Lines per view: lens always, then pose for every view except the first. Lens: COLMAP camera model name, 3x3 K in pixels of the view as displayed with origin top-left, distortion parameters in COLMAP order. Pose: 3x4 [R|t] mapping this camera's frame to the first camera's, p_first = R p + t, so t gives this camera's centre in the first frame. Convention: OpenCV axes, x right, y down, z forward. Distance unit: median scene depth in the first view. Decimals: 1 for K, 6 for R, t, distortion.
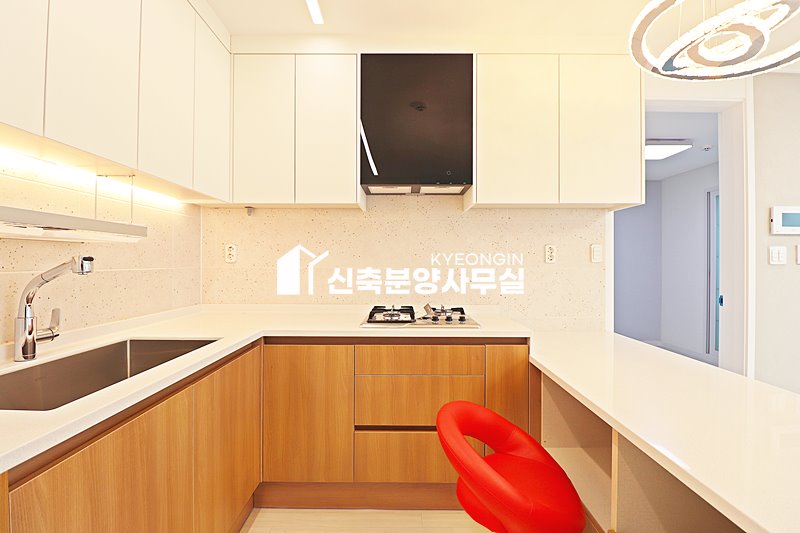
lens RADIAL K [[370.7, 0, 401.6], [0, 370.7, 262.5], [0, 0, 1]] dist [-0.003056, -0.010130]
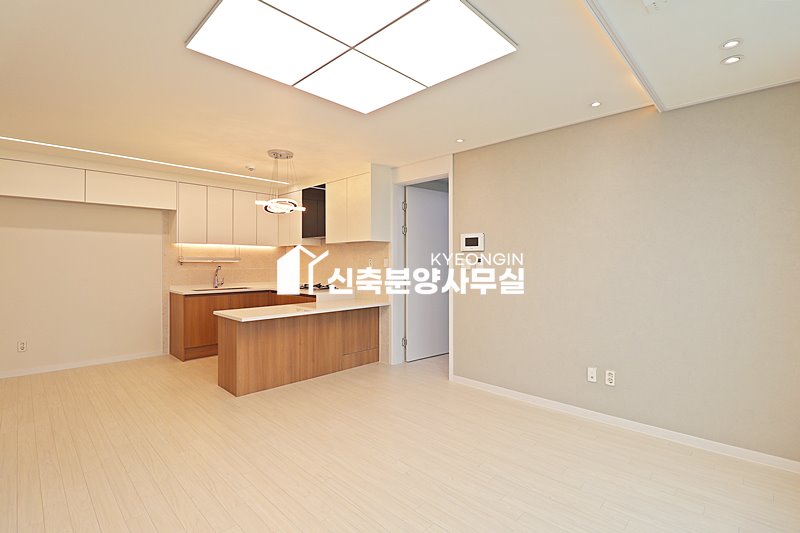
lens RADIAL K [[370.7, 0, 403.7], [0, 370.7, 262.8], [0, 0, 1]] dist [-0.003056, -0.010130]
pose [[0.718351, -0.000426, -0.695681, 2.272513], [0.001423, 0.999999, 0.000857, -0.031188], [0.695680, -0.001606, 0.718350, -0.424919]]
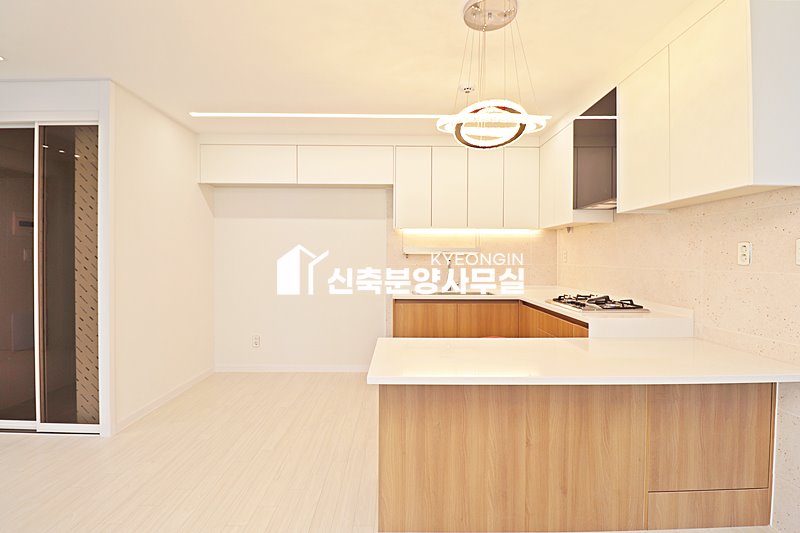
lens RADIAL K [[370.7, 0, 403.8], [0, 370.7, 262.3], [0, 0, 1]] dist [-0.003056, -0.010130]
pose [[0.011036, 0.008838, -0.999900, 1.340882], [-0.002803, 0.999957, 0.008808, -0.011057], [0.999935, 0.002706, 0.011060, 0.303513]]
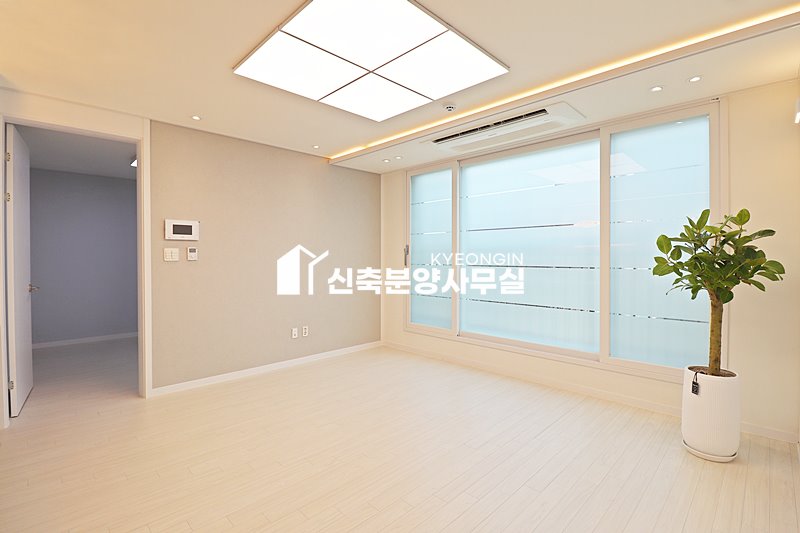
lens RADIAL K [[370.7, 0, 406.0], [0, 370.7, 259.2], [0, 0, 1]] dist [-0.003056, -0.010130]
pose [[0.704540, -0.006520, 0.709634, 0.756456], [0.001317, 0.999968, 0.007879, -0.012314], [-0.709663, -0.004616, 0.704527, -0.740249]]
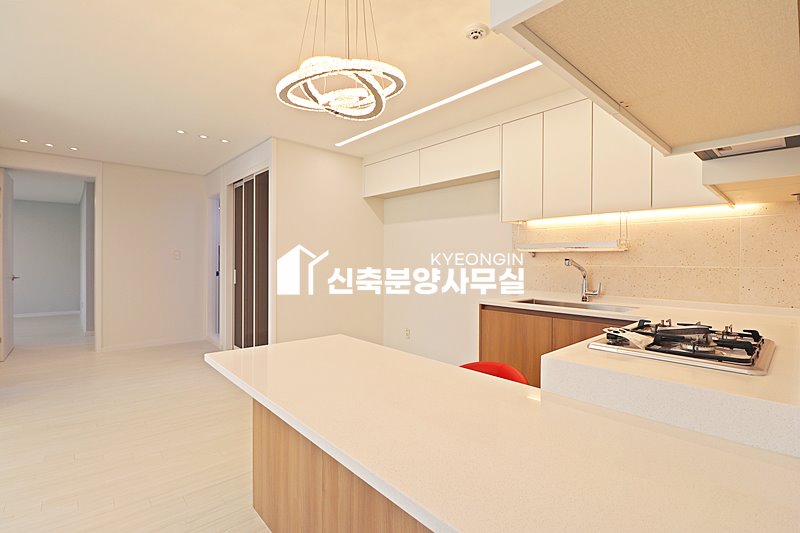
lens RADIAL K [[370.7, 0, 402.0], [0, 370.7, 266.1], [0, 0, 1]] dist [-0.003056, -0.010130]
pose [[-0.739522, 0.006611, -0.673100, 0.866809], [-0.004711, 0.999876, 0.014997, 0.000529], [0.673116, 0.014262, -0.739399, 1.133955]]
